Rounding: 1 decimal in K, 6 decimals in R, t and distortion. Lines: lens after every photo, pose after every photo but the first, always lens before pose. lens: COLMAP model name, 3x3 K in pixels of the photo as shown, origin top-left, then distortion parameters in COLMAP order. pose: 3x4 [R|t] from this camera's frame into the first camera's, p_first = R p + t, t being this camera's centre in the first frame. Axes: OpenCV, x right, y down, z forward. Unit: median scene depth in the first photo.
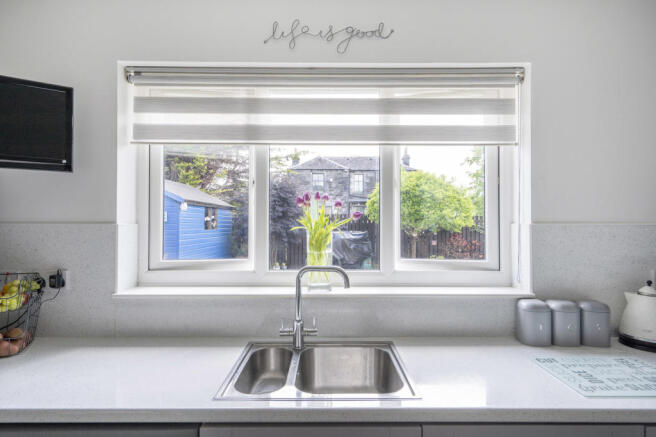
lens RADIAL K [[366.6, 0, 328.3], [0, 366.6, 215.9], [0, 0, 1]] dist [0.003446, -0.000729]
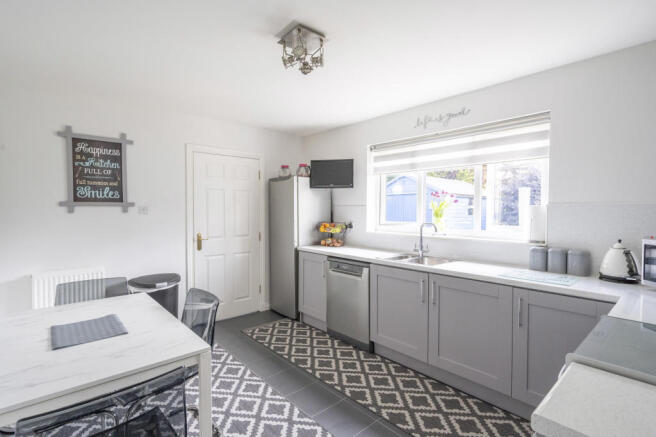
lens RADIAL K [[321.7, 0, 326.5], [0, 321.7, 219.4], [0, 0, 1]] dist [0.000001, 0.000017]
pose [[0.663851, 0.023100, -0.747508, 0.997241], [0.008131, 0.999241, 0.038101, 0.026753], [0.747821, -0.031371, 0.663159, -0.793110]]
